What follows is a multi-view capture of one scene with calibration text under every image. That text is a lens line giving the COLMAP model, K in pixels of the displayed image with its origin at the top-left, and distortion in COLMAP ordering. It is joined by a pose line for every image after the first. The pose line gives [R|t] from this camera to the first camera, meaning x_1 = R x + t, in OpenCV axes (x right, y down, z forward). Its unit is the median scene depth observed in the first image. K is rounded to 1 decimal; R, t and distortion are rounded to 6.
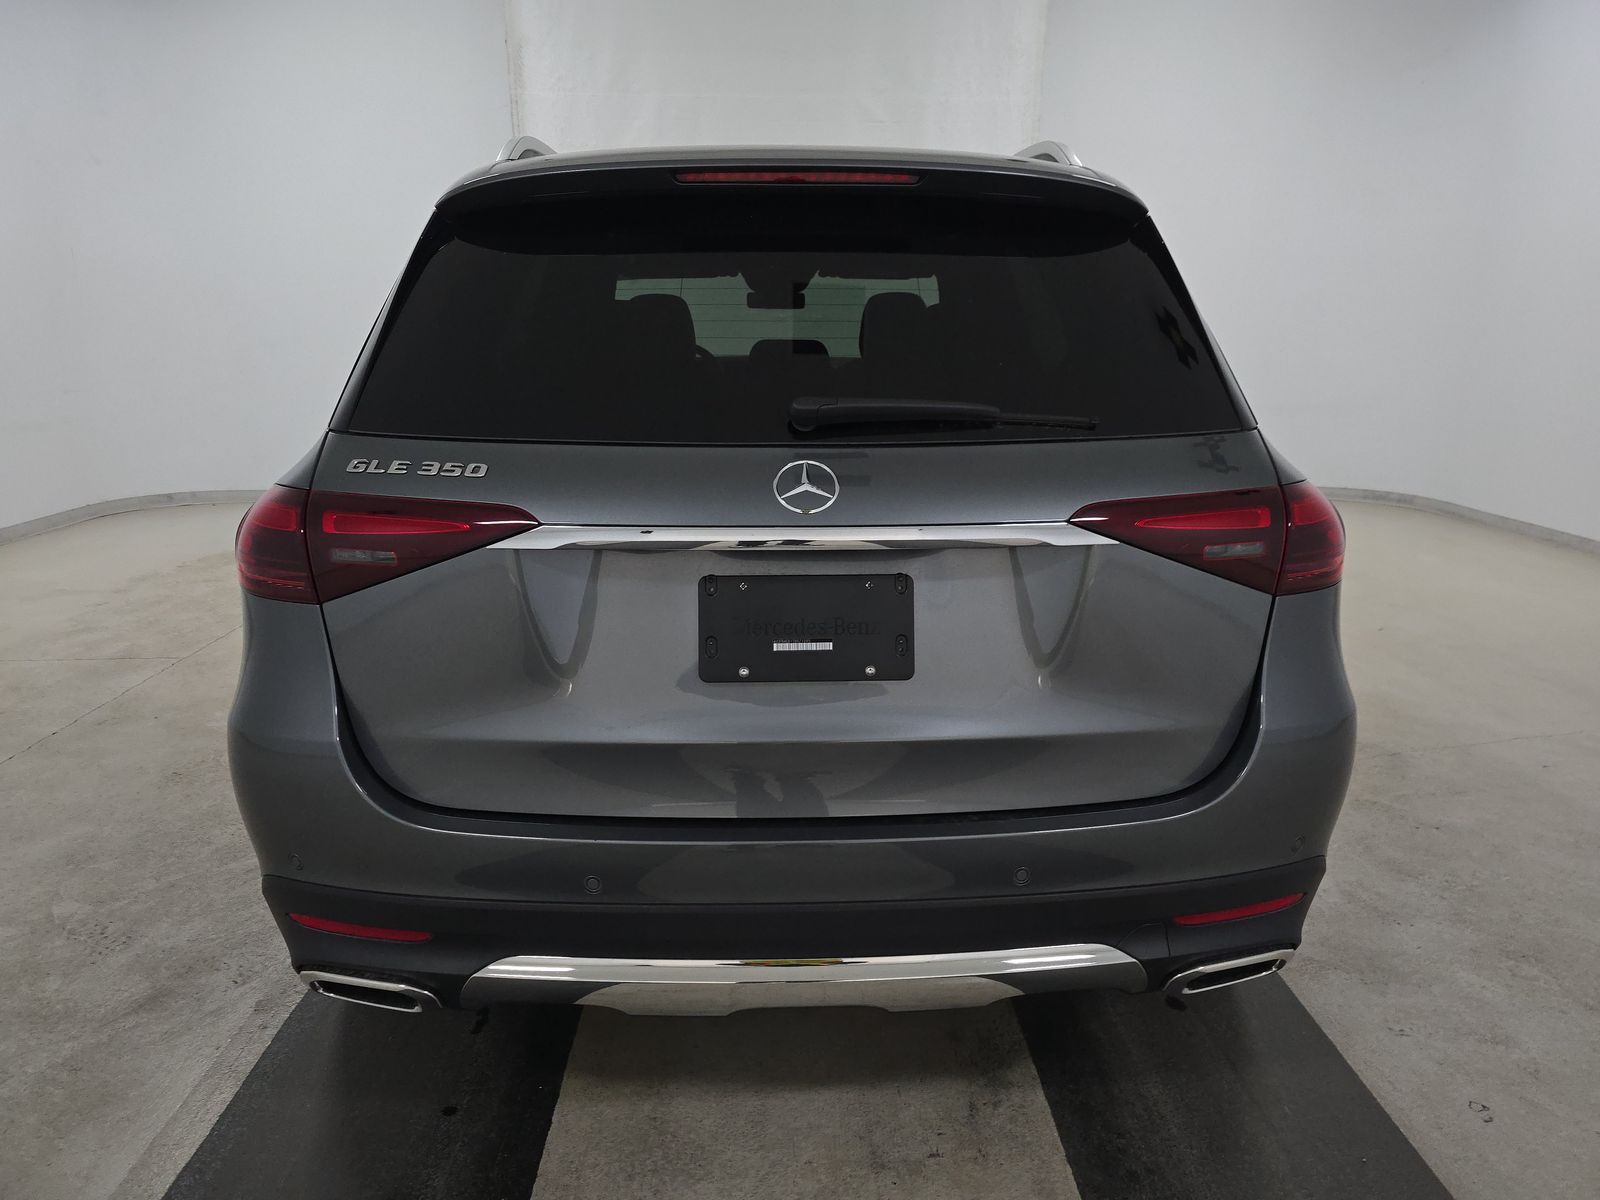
lens RADIAL K [[1070.6, 0, 805.4], [0, 1070.6, 600.5], [0, 0, 1]] dist [0.043899, -0.036412]
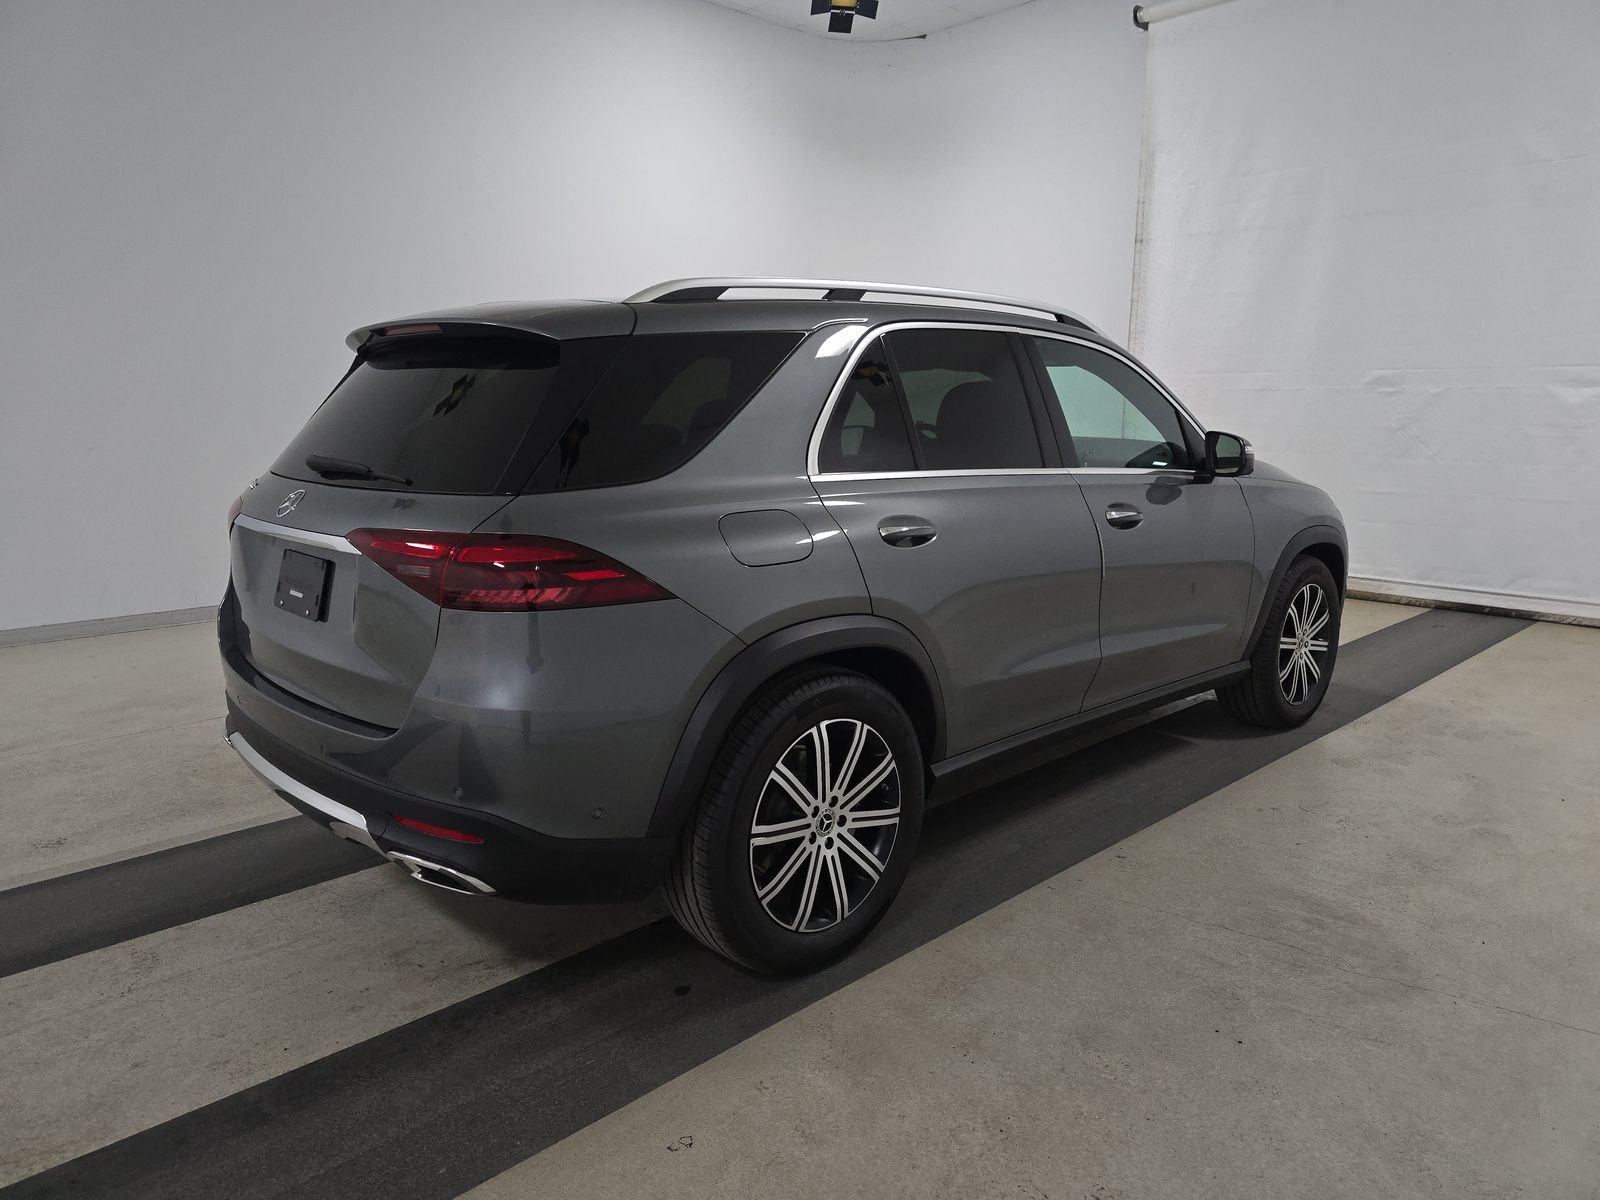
lens RADIAL K [[1070.6, 0, 805.4], [0, 1070.6, 600.5], [0, 0, 1]] dist [0.043899, -0.036412]
pose [[0.659578, 0.132901, -0.739793, 1.532891], [-0.181834, 0.983222, 0.014513, -0.101859], [0.729310, 0.124947, 0.672678, 0.327822]]
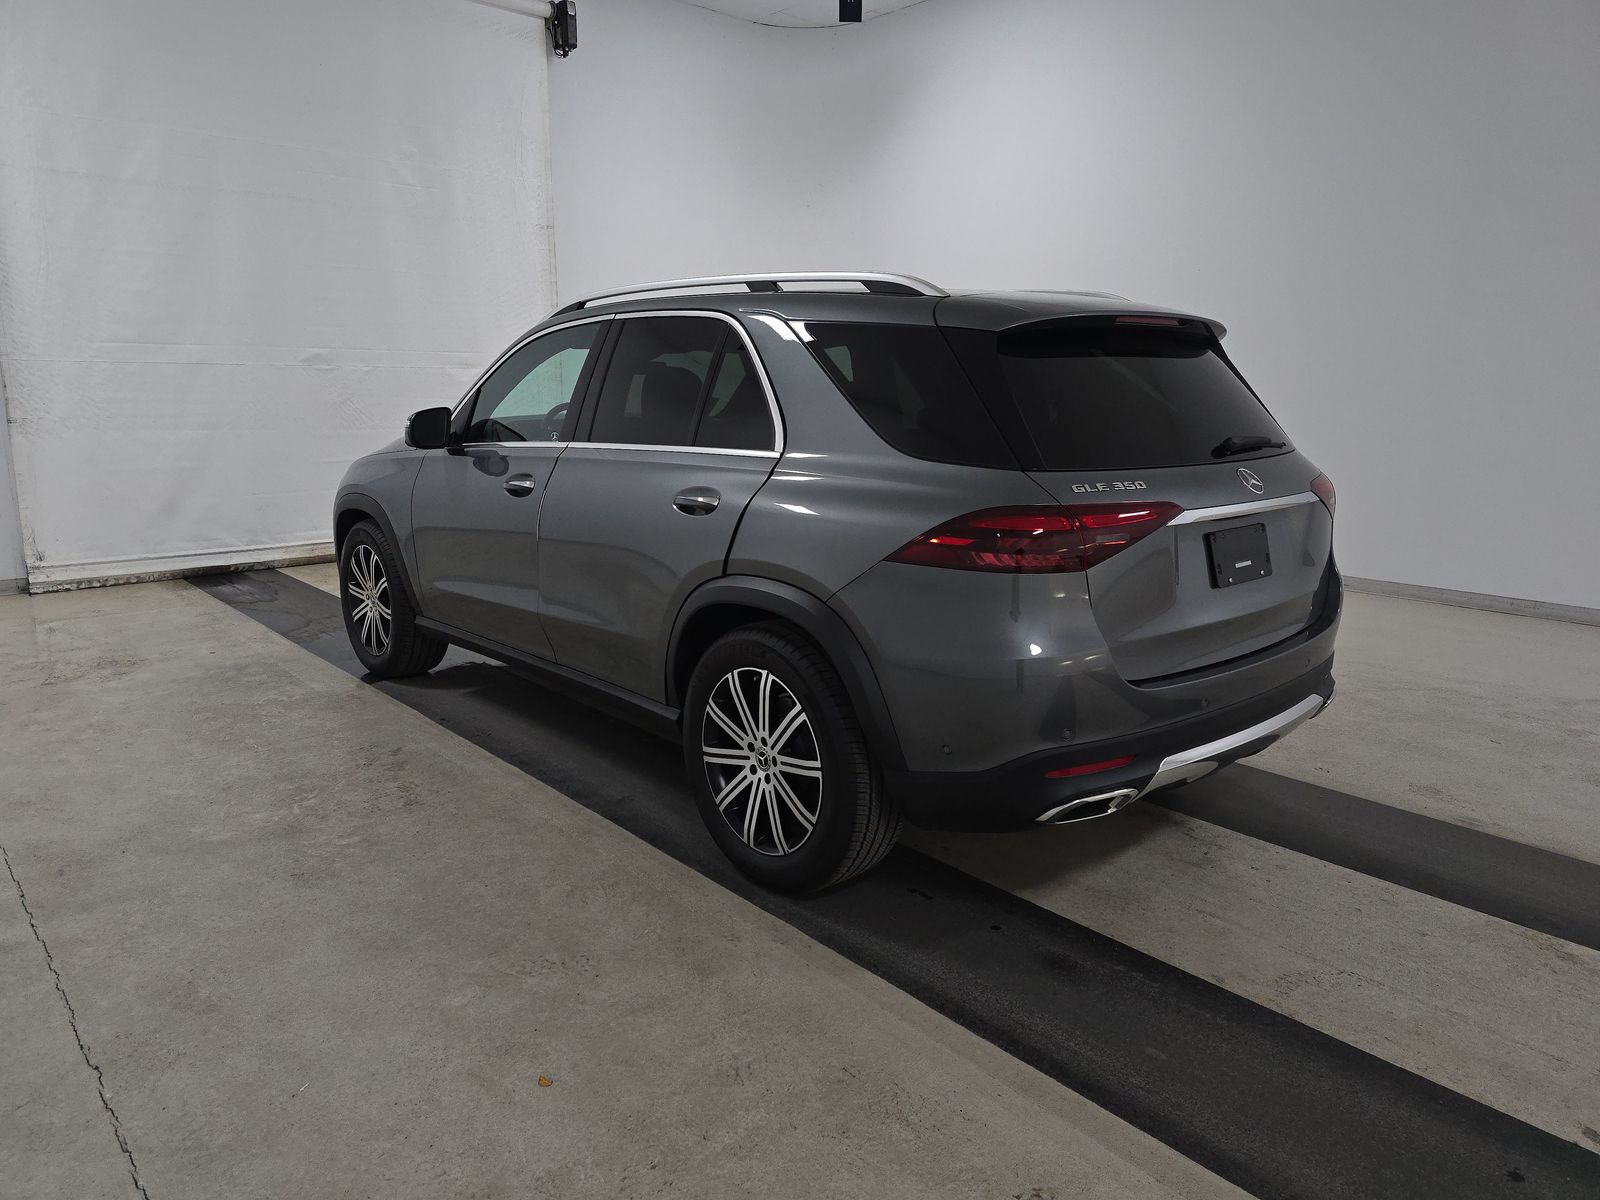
lens RADIAL K [[1070.6, 0, 805.4], [0, 1070.6, 600.5], [0, 0, 1]] dist [0.043899, -0.036412]
pose [[0.766702, -0.126677, 0.629381, -1.482120], [0.152525, 0.988213, 0.013096, -0.031377], [-0.623622, 0.085955, 0.776986, -0.020331]]
